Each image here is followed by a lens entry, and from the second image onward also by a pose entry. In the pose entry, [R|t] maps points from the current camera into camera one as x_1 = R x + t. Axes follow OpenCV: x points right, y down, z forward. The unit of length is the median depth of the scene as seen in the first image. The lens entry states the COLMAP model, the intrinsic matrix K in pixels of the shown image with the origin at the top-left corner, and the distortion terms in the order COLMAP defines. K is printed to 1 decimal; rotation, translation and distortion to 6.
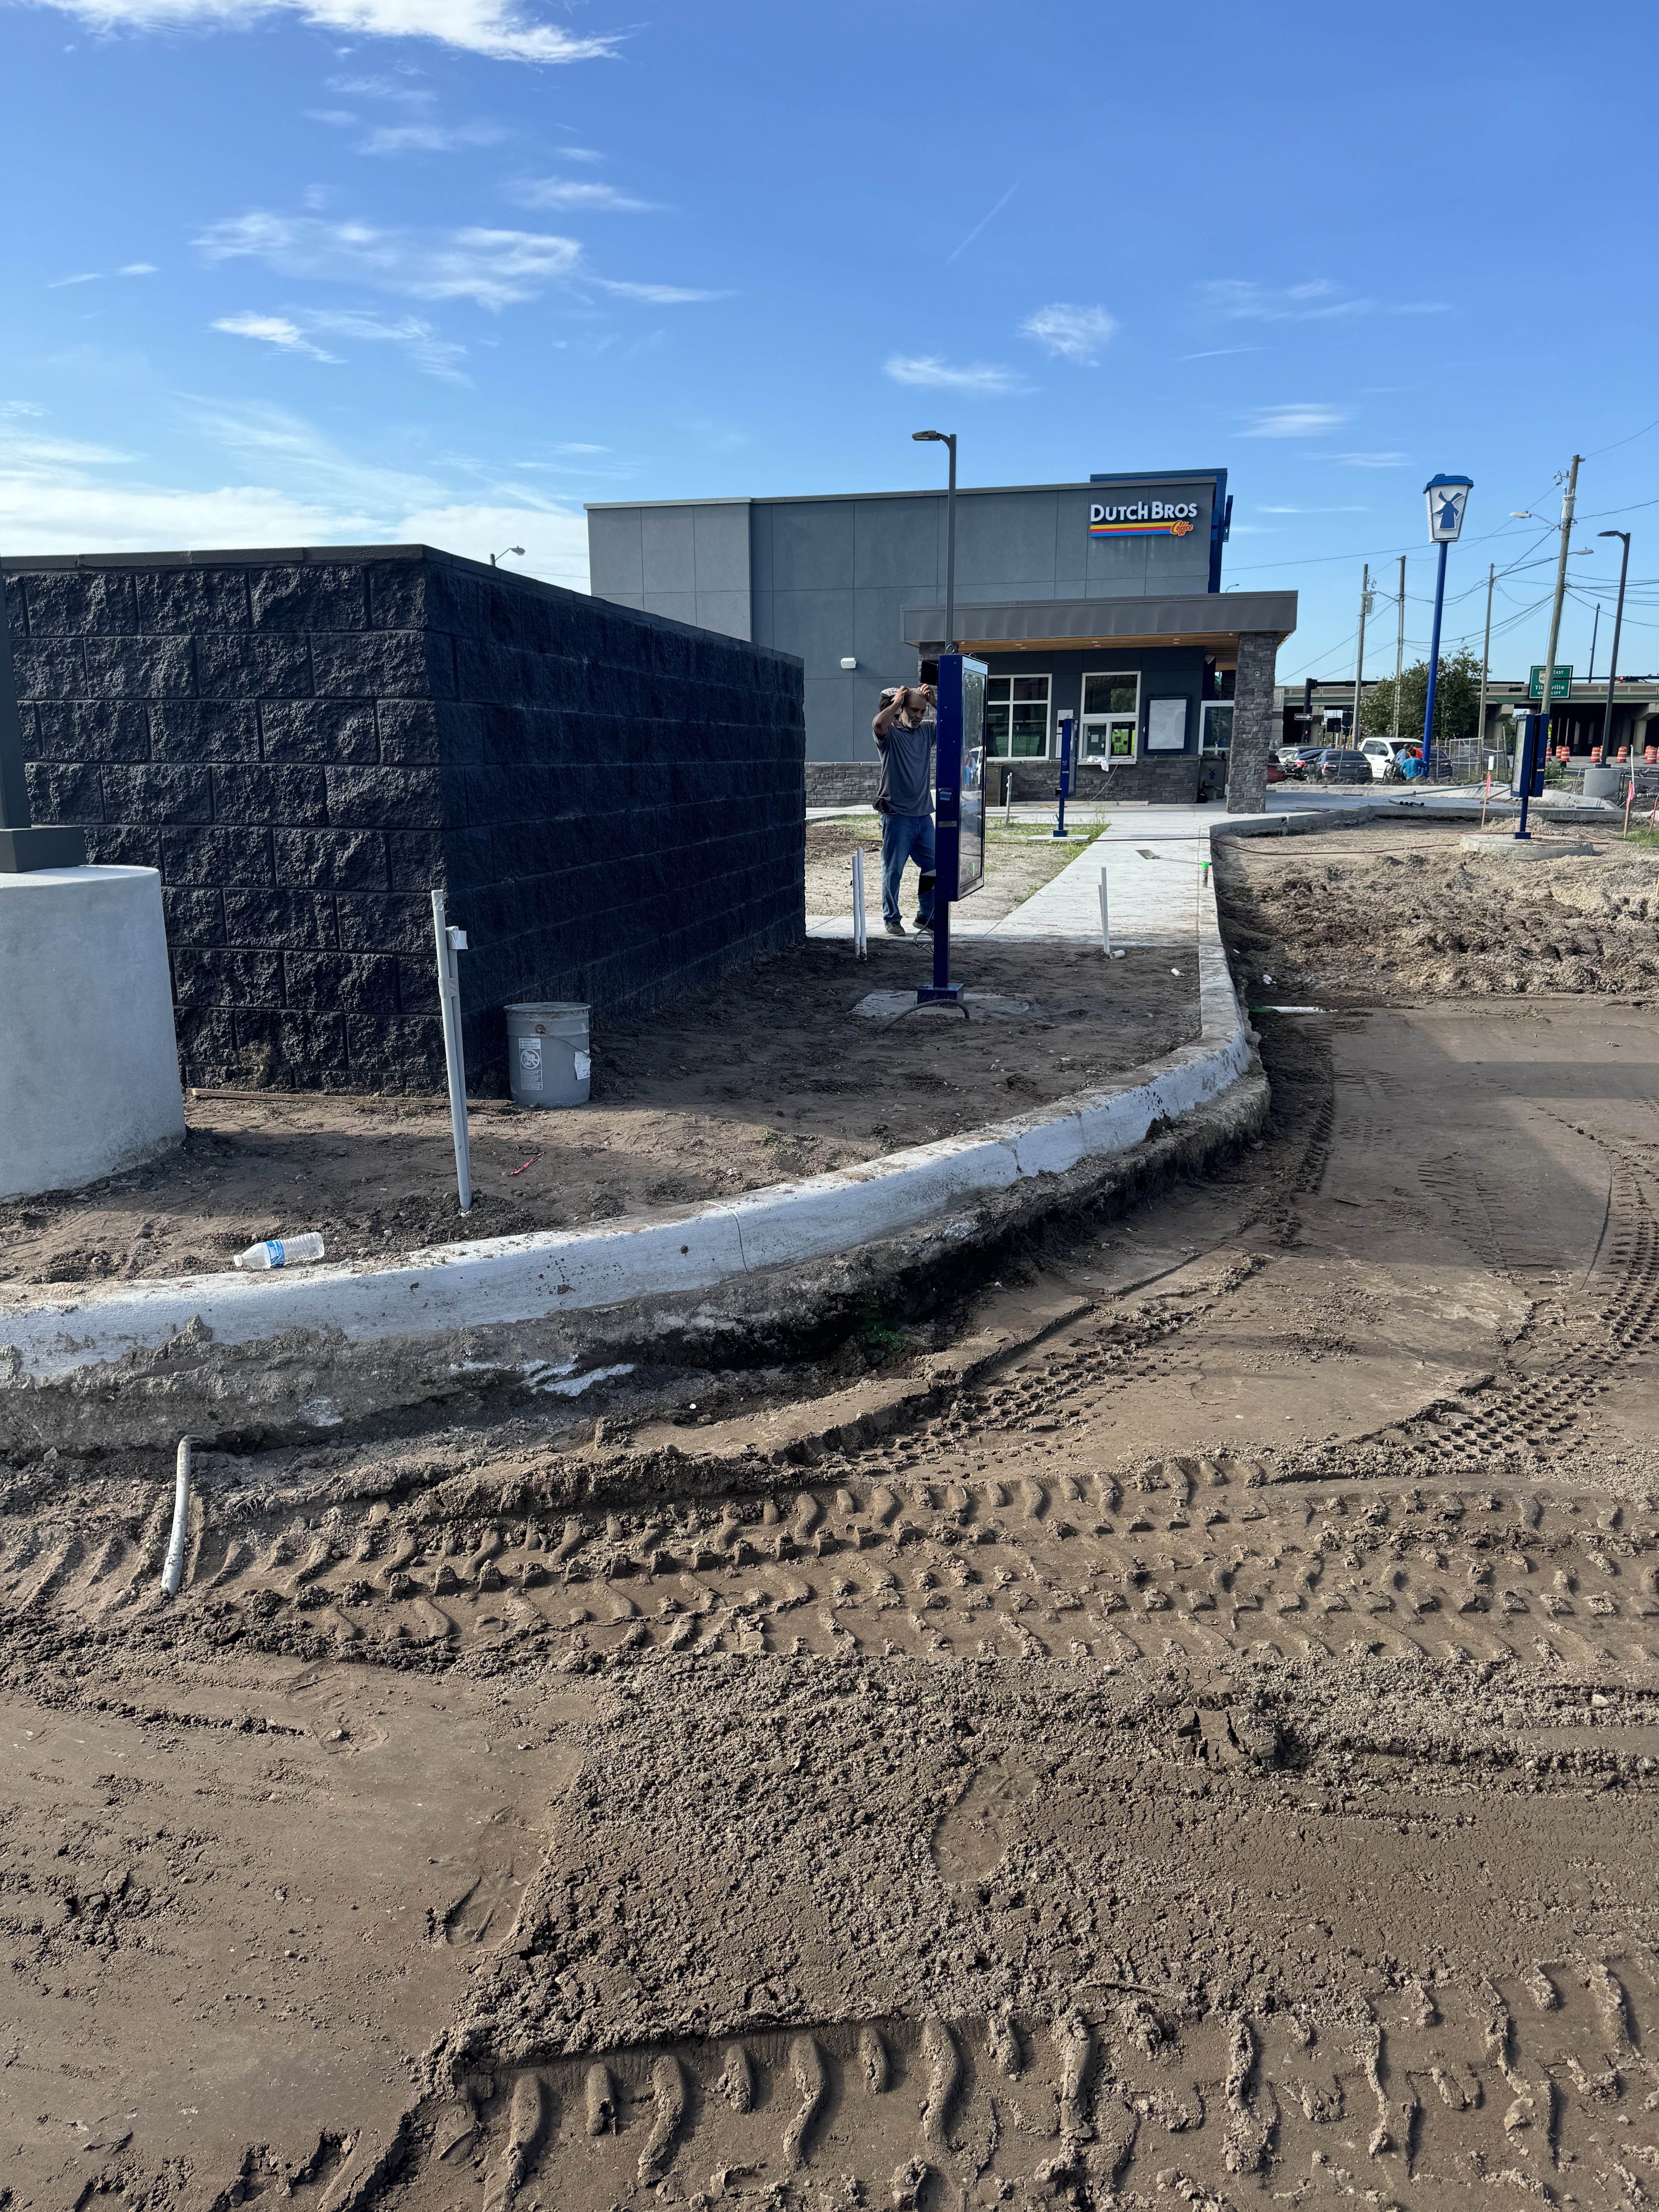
lens RADIAL K [[1551.5, 0, 828.4], [0, 1551.5, 1124.7], [0, 0, 1]] dist [0.070325, -0.089005]
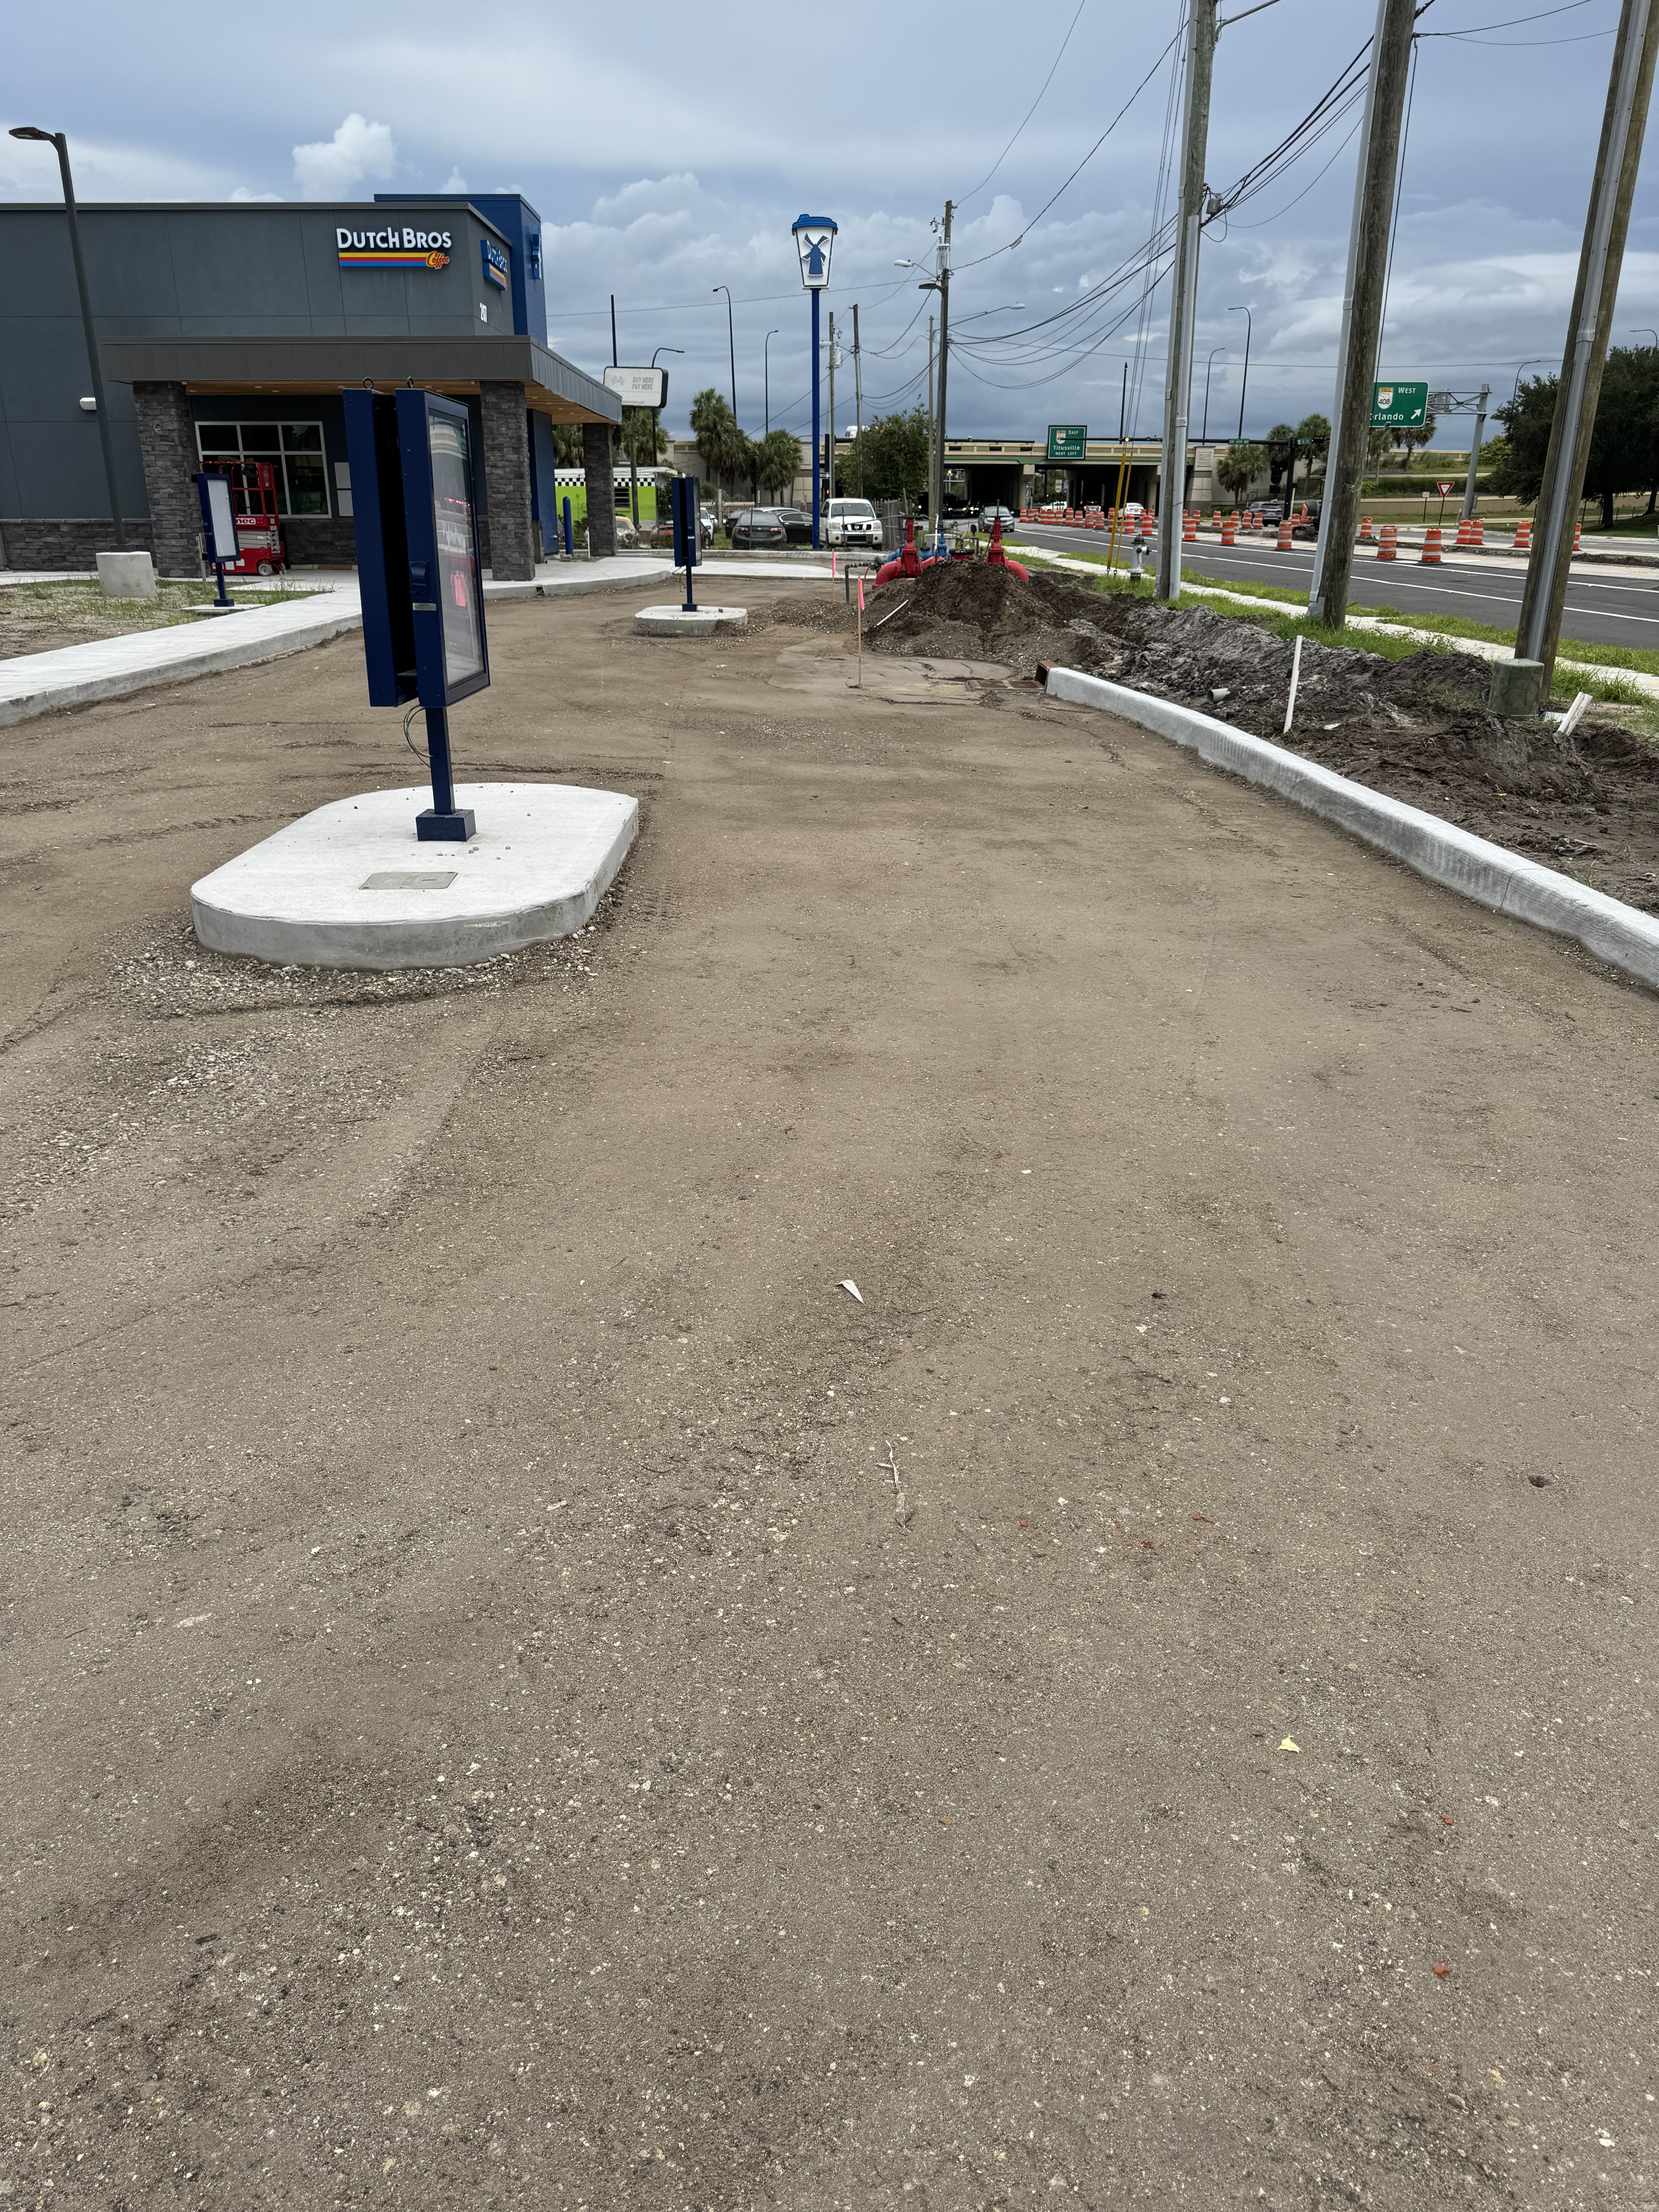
lens RADIAL K [[1551.5, 0, 797.9], [0, 1551.5, 1116.3], [0, 0, 1]] dist [0.070325, -0.089005]
pose [[0.975095, -0.074335, 0.208958, 0.550250], [0.045556, 0.989200, 0.139314, -0.002636], [-0.217057, -0.126325, 0.967951, -0.018543]]
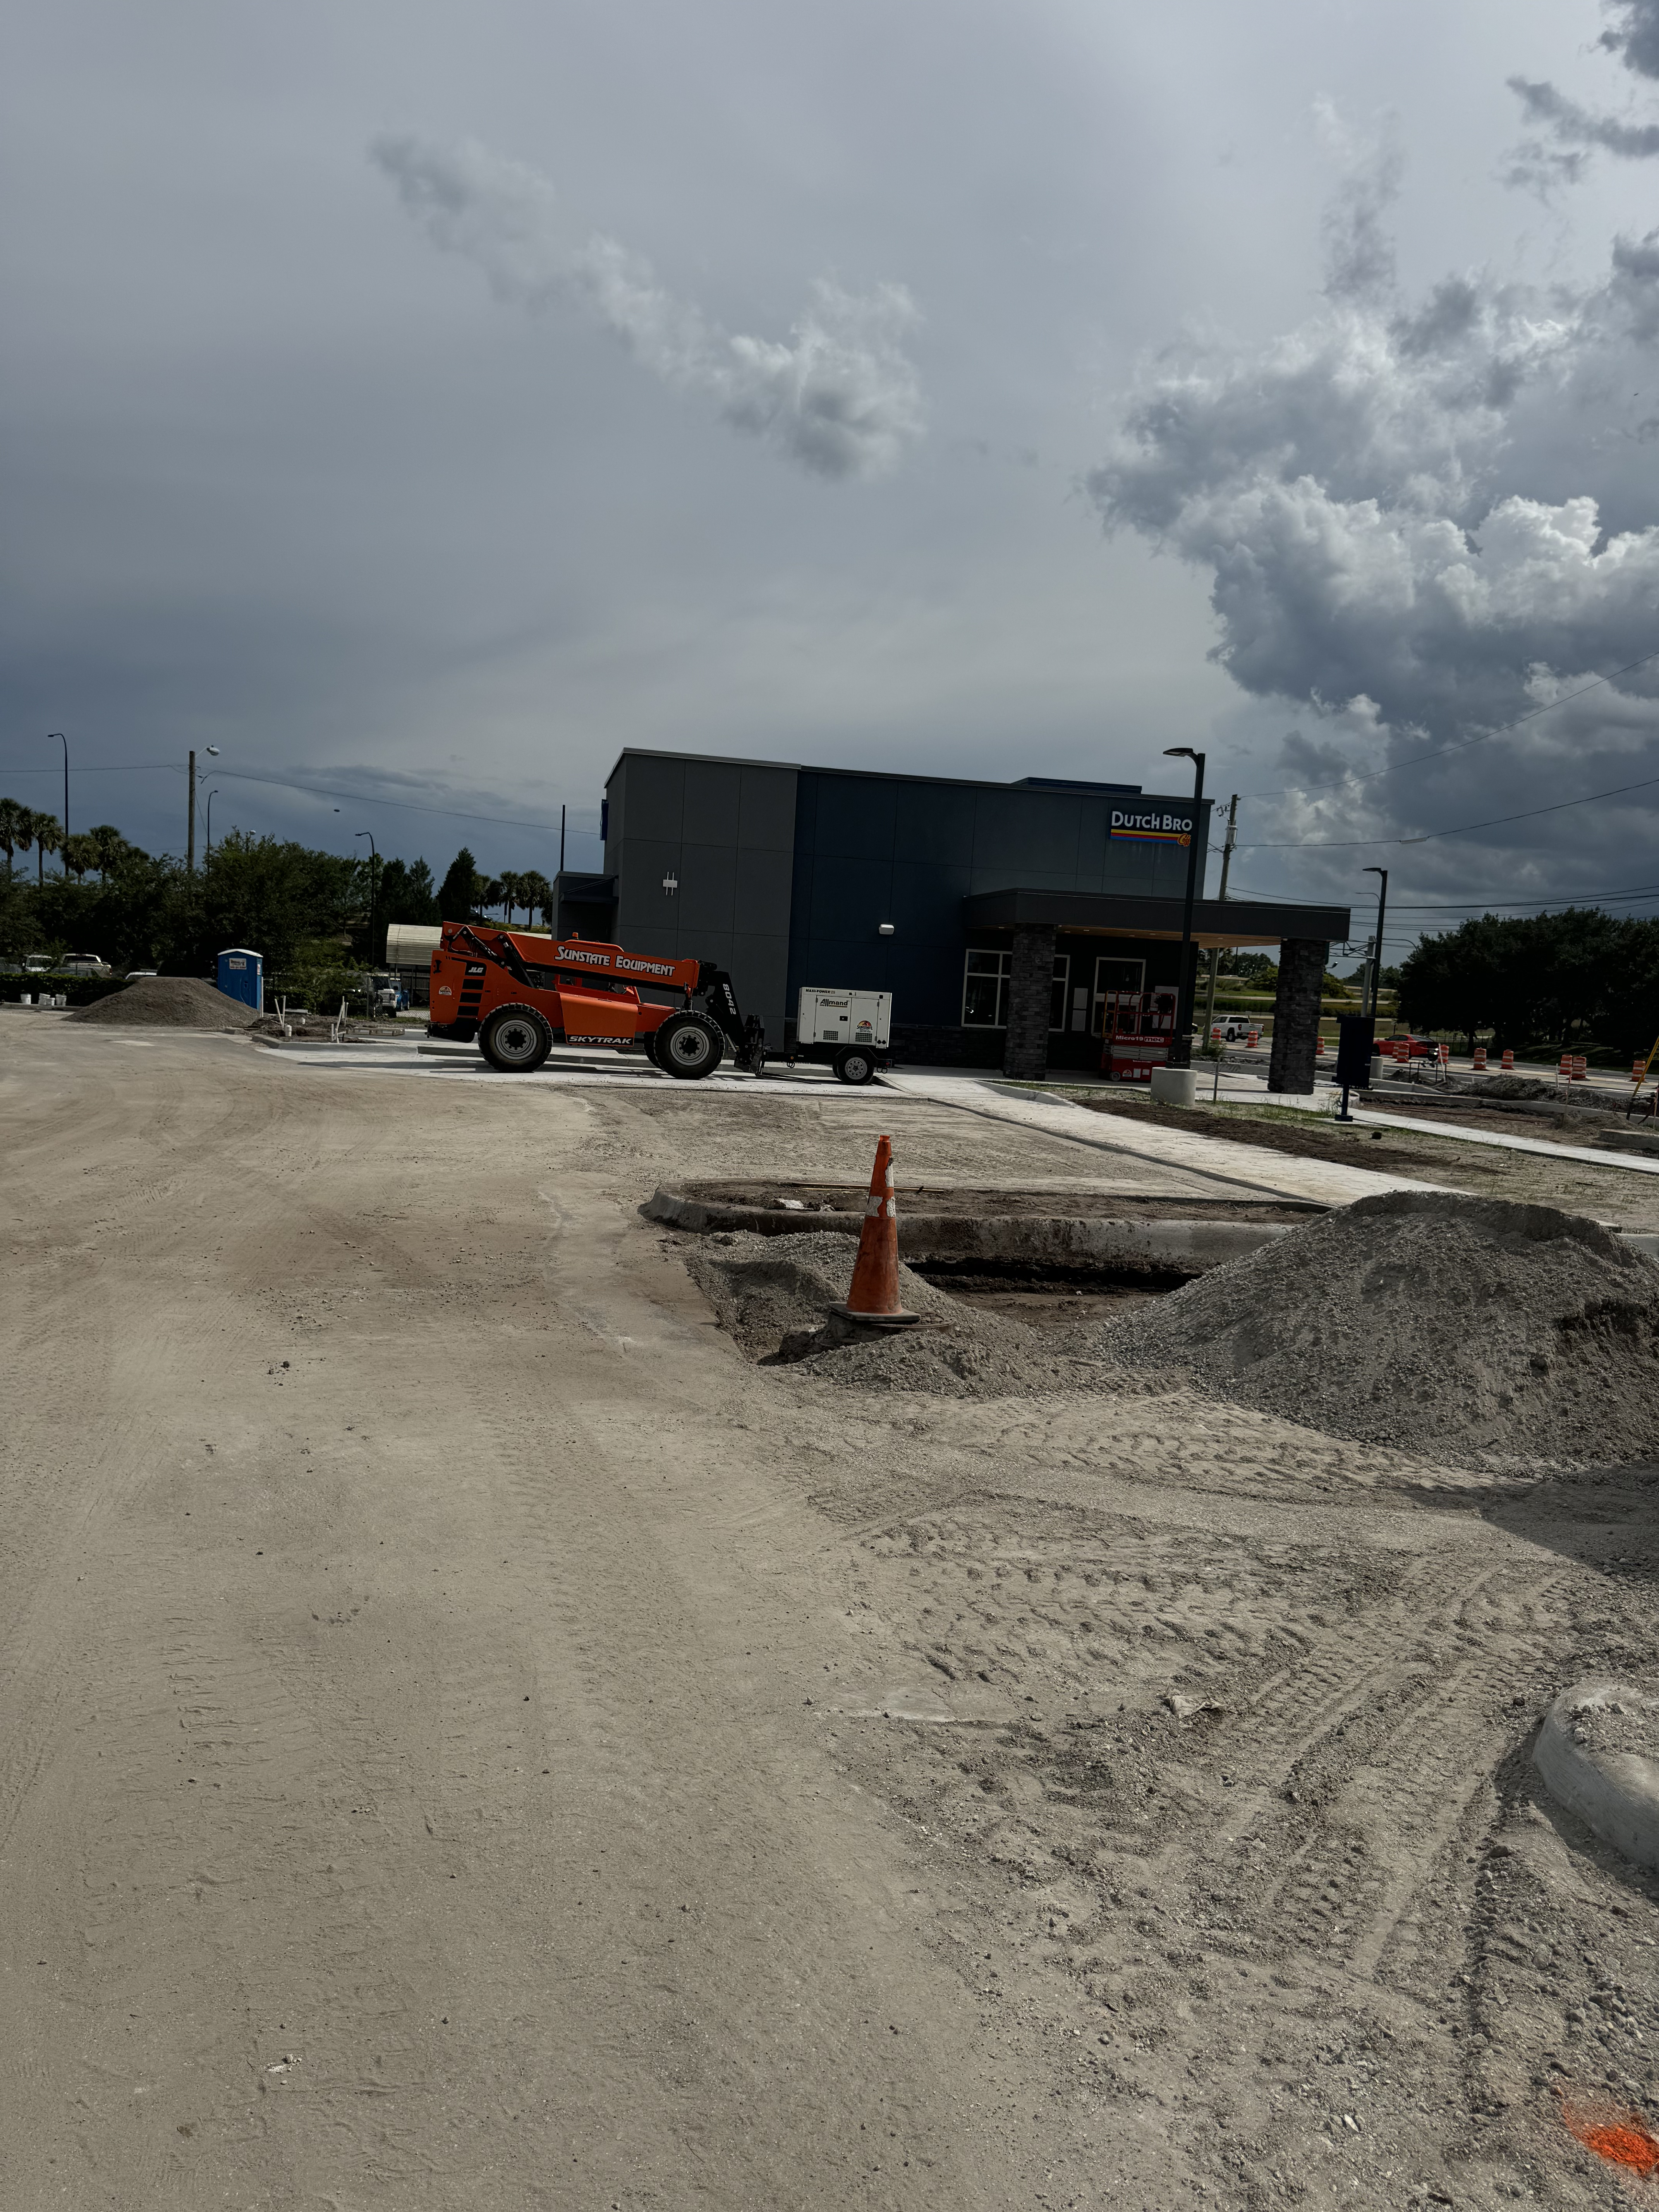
lens RADIAL K [[1551.5, 0, 824.0], [0, 1551.5, 1093.3], [0, 0, 1]] dist [0.070325, -0.089005]
pose [[0.906158, 0.030364, 0.421848, -1.293227], [0.037415, 0.987754, -0.151468, -0.117109], [-0.421281, 0.153038, 0.893925, 0.387885]]
